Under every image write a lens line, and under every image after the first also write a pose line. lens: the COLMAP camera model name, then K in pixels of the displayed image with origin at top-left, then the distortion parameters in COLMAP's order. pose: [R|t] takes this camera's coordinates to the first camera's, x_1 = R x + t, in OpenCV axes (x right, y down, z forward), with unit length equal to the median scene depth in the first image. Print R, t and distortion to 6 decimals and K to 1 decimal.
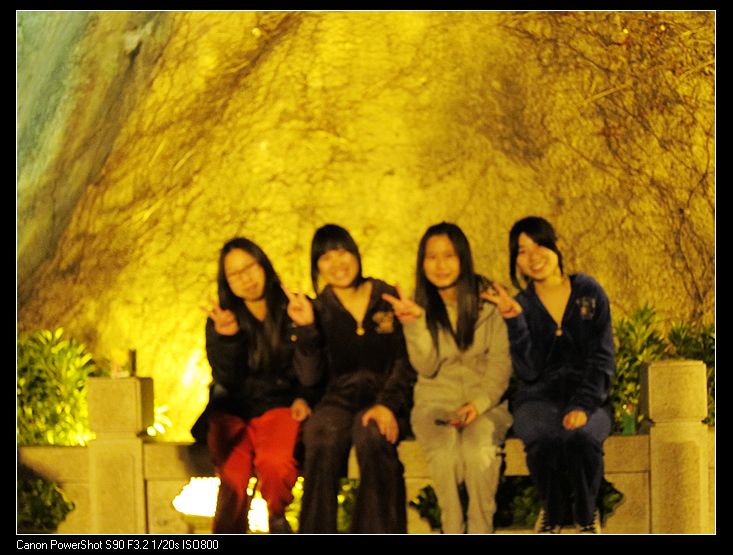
lens RADIAL K [[1033.9, 0, 366.5], [0, 1033.9, 277.5], [0, 0, 1]] dist [-0.165558, 0.066327]
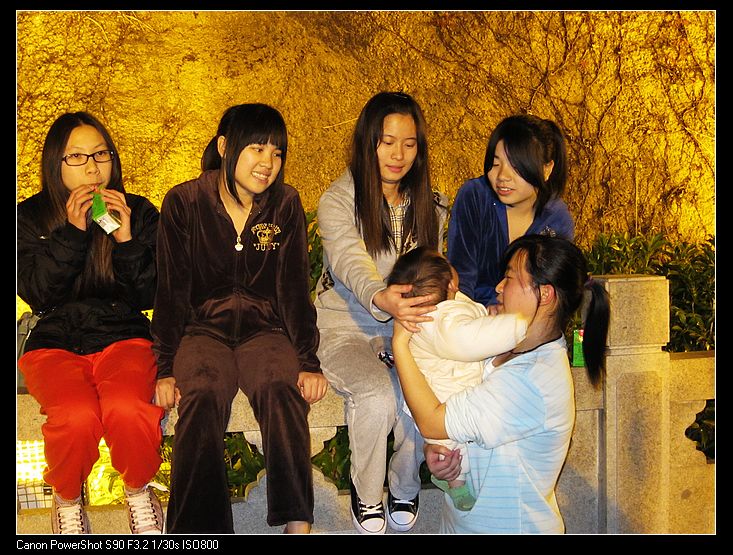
lens RADIAL K [[1033.9, 0, 366.5], [0, 1033.9, 277.5], [0, 0, 1]] dist [-0.165558, 0.066327]
pose [[0.961839, -0.006882, 0.273529, -0.073558], [-0.015248, 0.996782, 0.078699, 0.011729], [-0.273190, -0.079866, 0.958639, 0.144022]]
